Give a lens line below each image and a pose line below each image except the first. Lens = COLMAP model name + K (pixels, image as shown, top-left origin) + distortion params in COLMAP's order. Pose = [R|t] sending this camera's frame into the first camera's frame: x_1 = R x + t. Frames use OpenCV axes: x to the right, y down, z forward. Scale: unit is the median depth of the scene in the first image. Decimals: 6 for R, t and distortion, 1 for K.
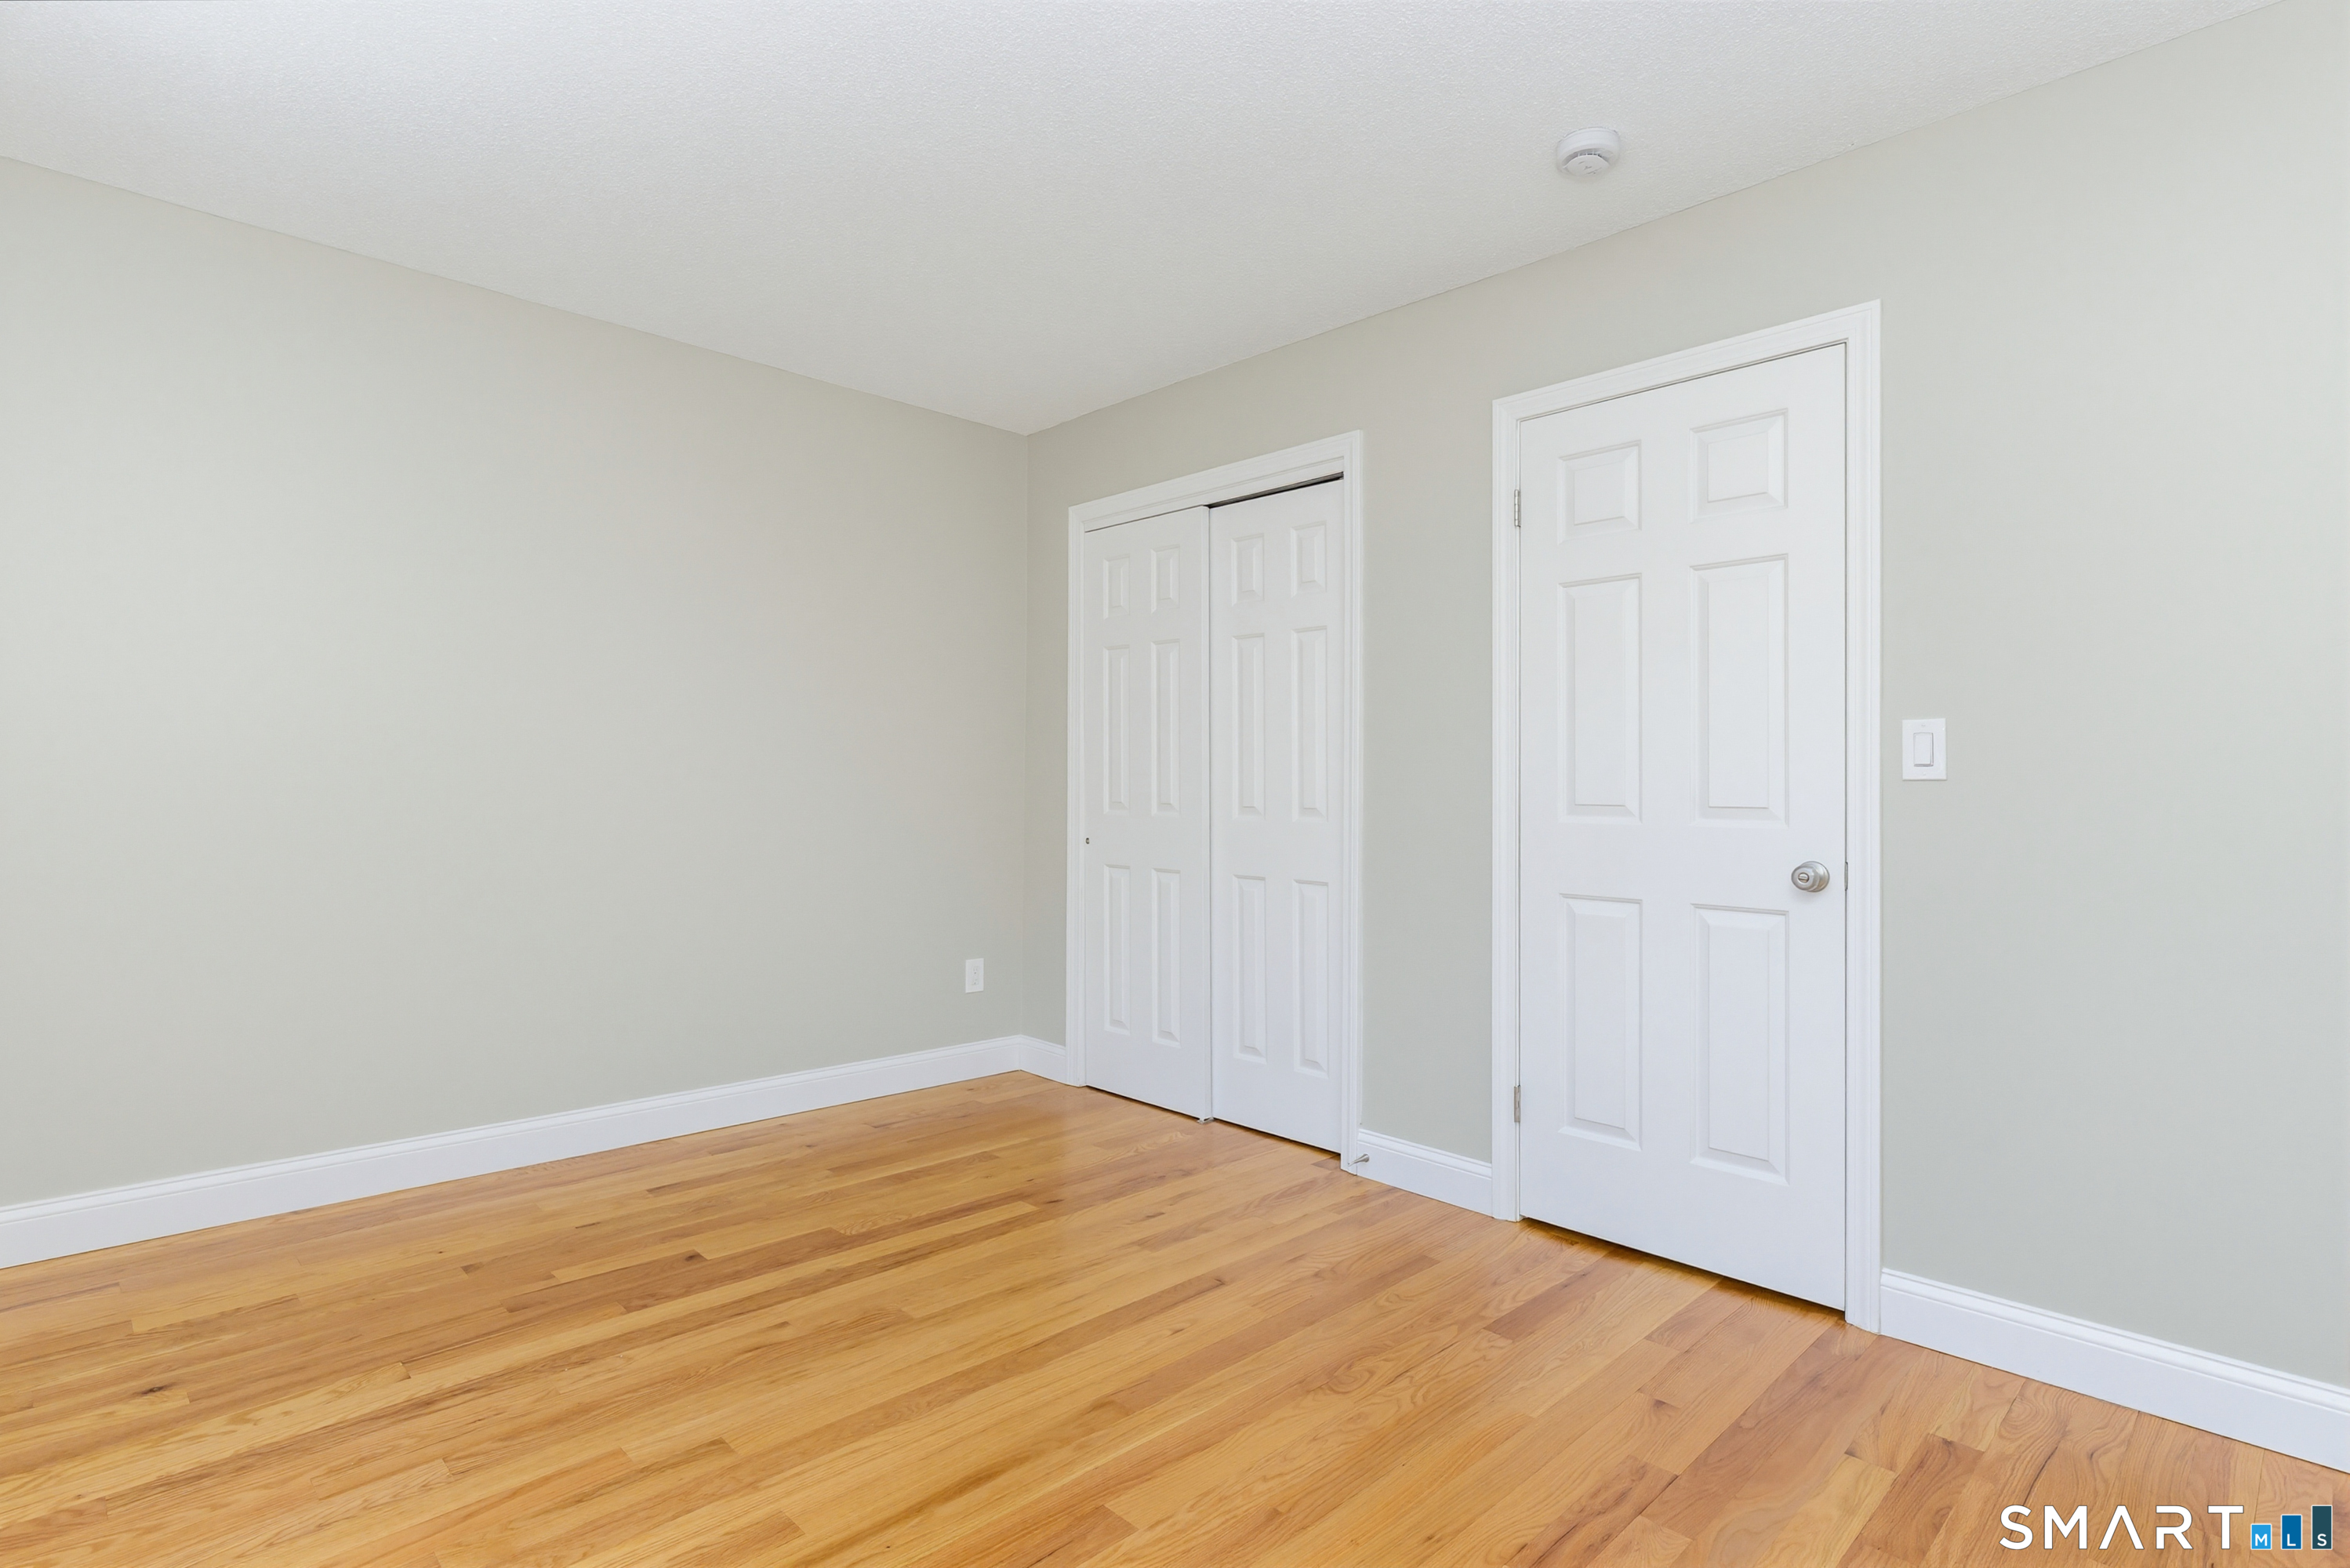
lens RADIAL K [[1175.6, 0, 1179.2], [0, 1175.6, 770.8], [0, 0, 1]] dist [0.000390, 0.000651]
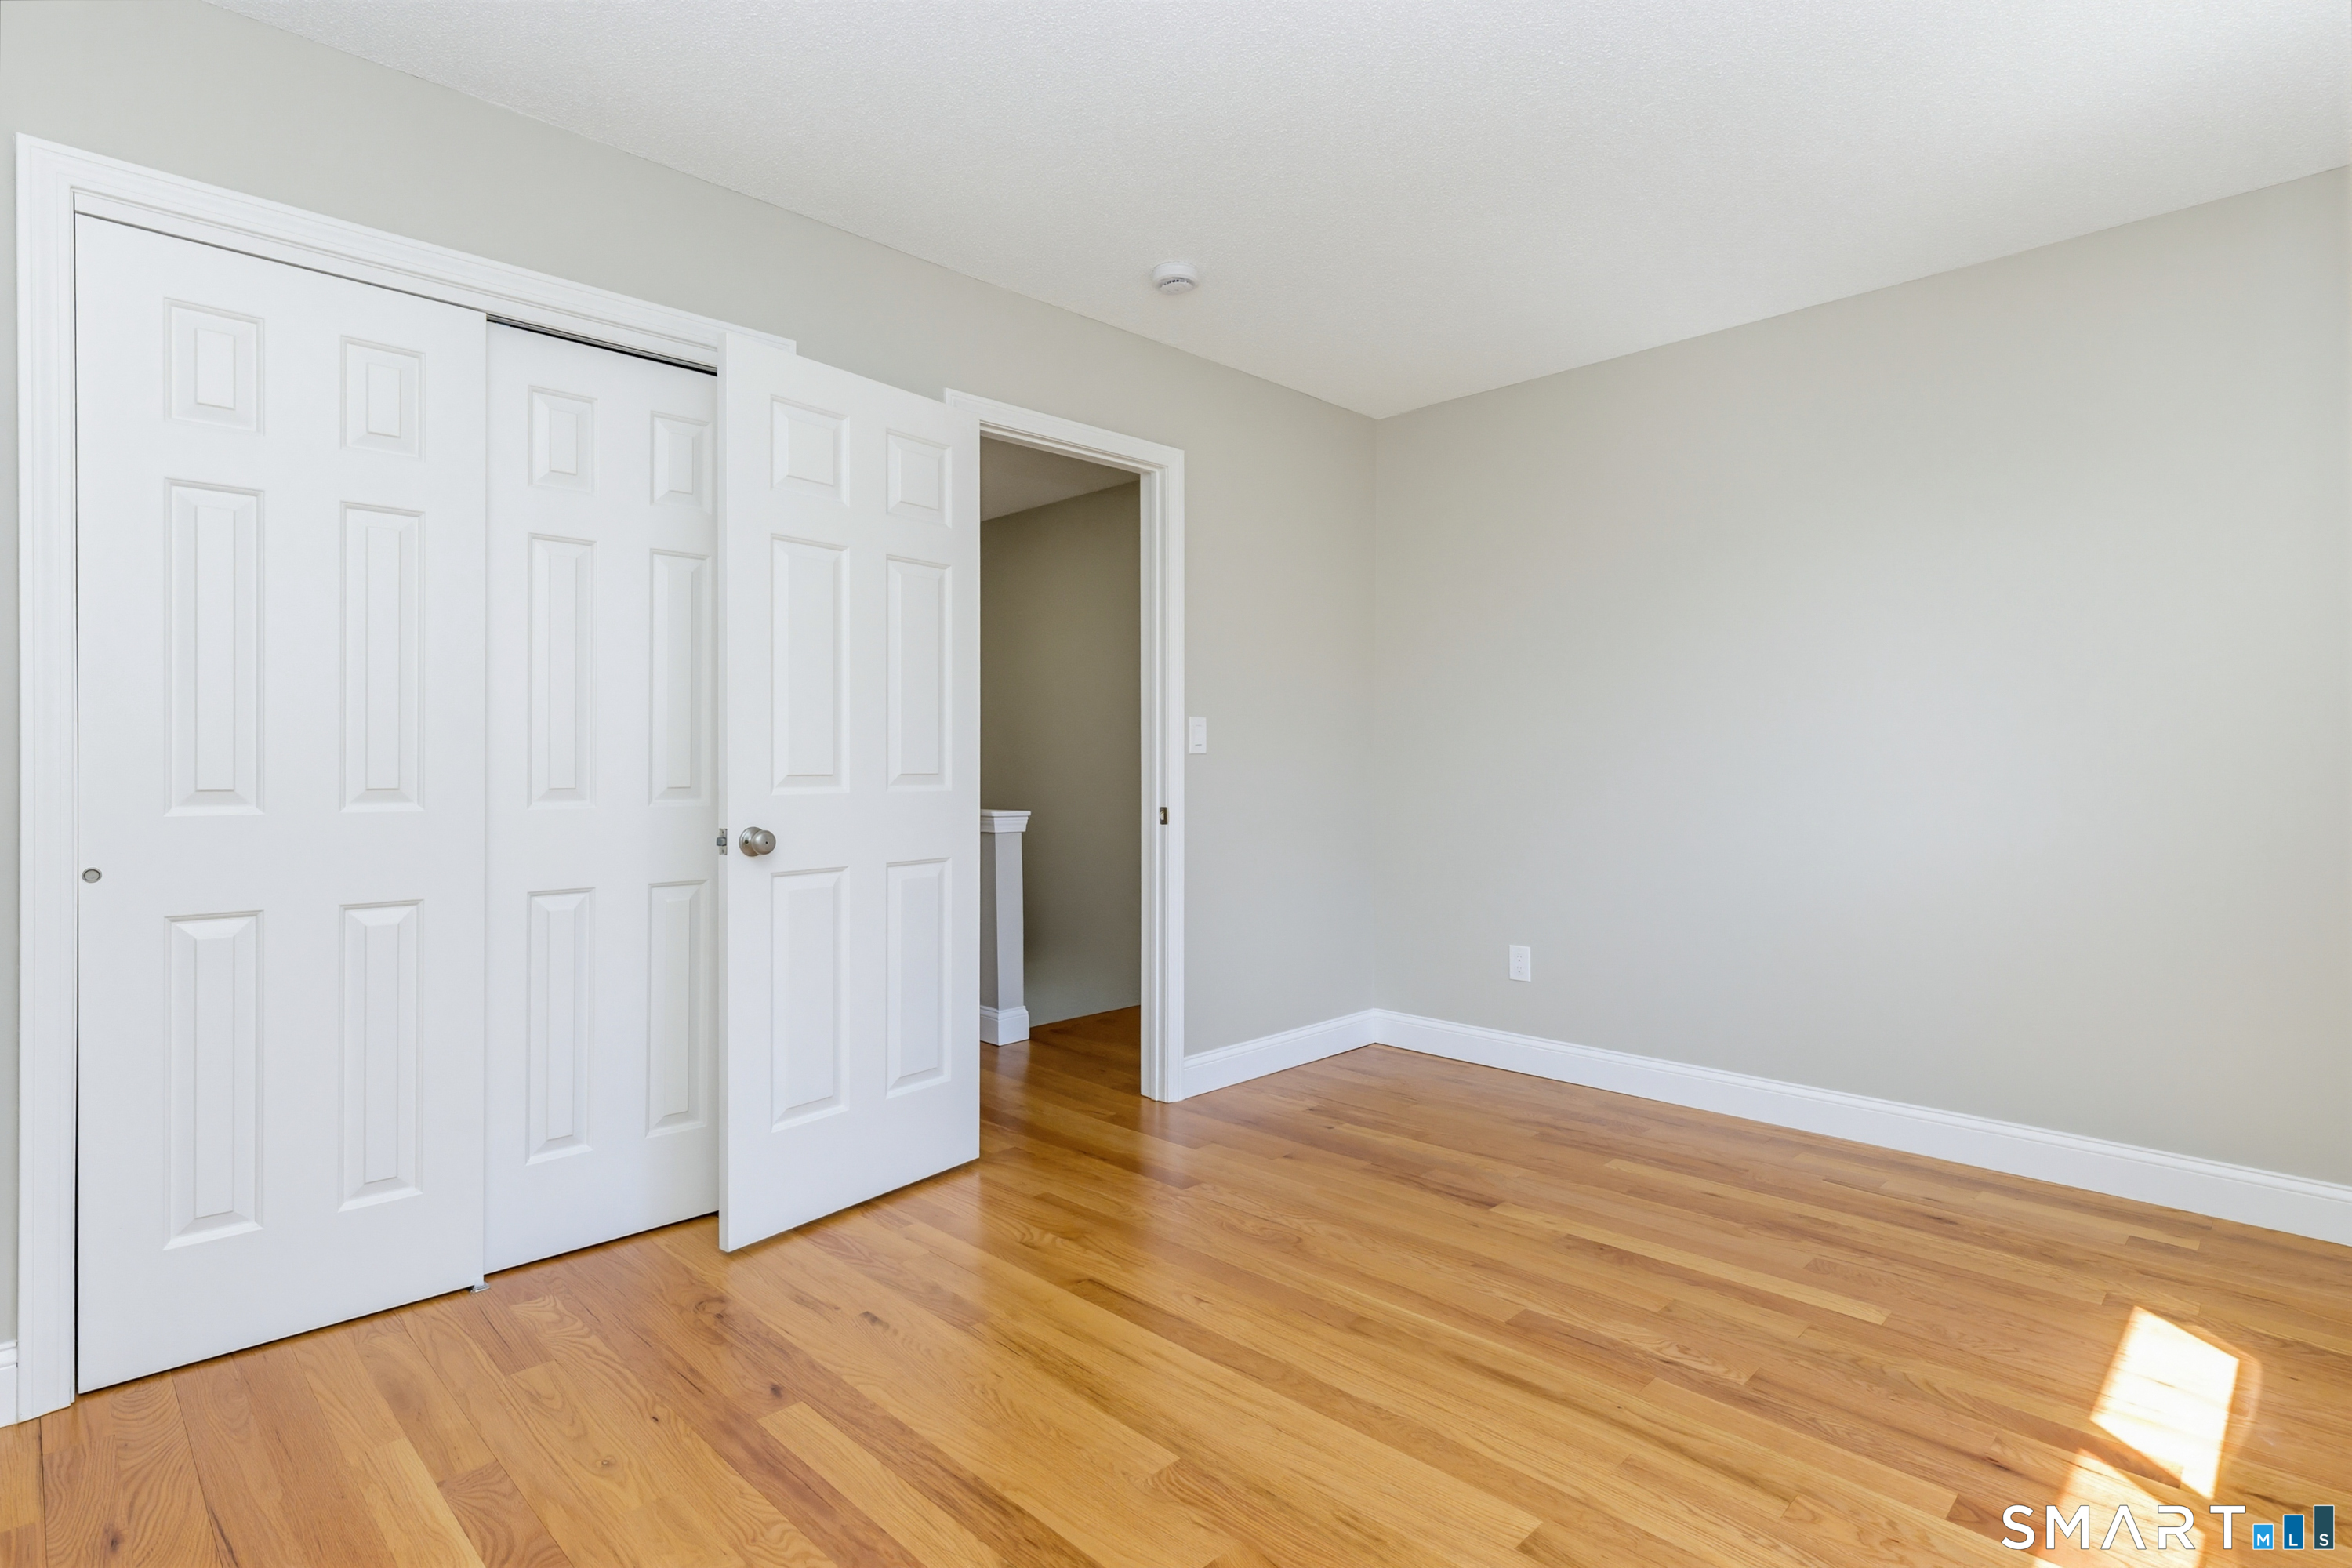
lens RADIAL K [[1159.9, 0, 1183.5], [0, 1159.9, 776.9], [0, 0, 1]] dist [0.001959, 0.001218]
pose [[-0.011005, -0.015936, 0.999812, -0.862557], [-0.012819, 0.999793, 0.015795, 0.013274], [-0.999857, -0.012643, -0.011207, 0.904466]]
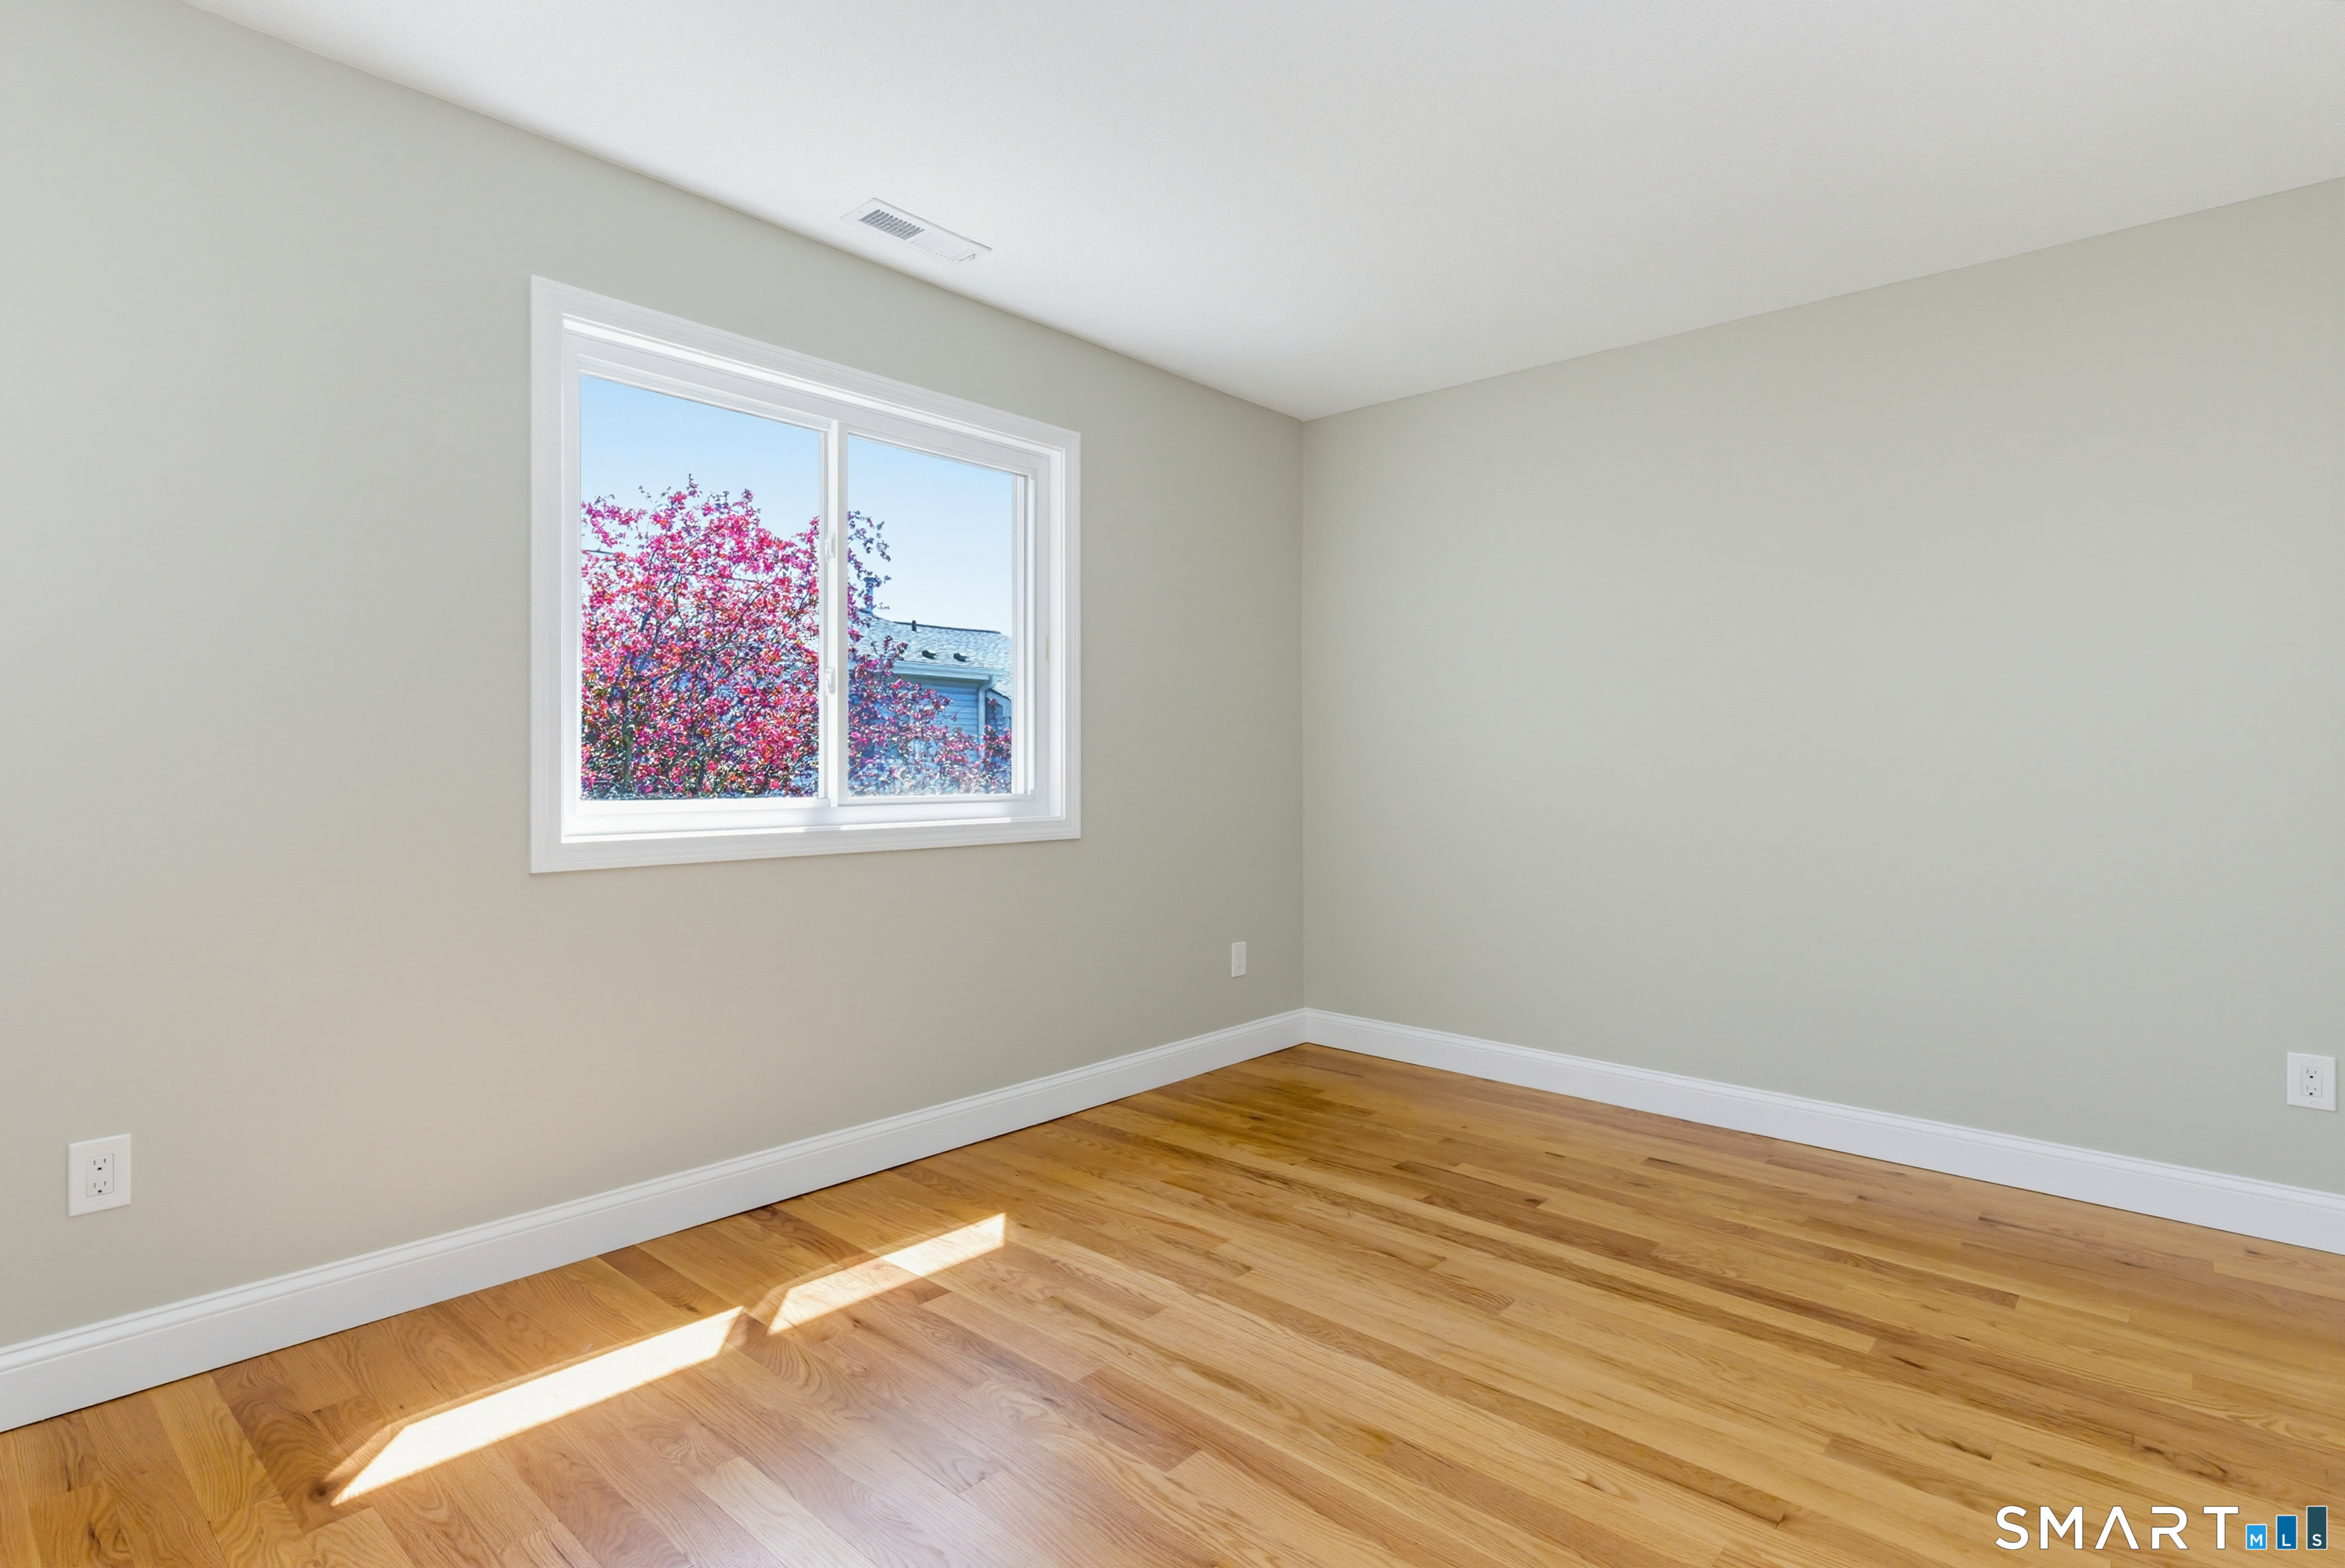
lens RADIAL K [[1149.2, 0, 1181.9], [0, 1149.2, 773.5], [0, 0, 1]] dist [0.001020, 0.001304]
pose [[0.070488, -0.002765, -0.997509, 0.631164], [0.007018, 0.999973, -0.002276, 0.017319], [0.997488, -0.006840, 0.070505, 0.605213]]
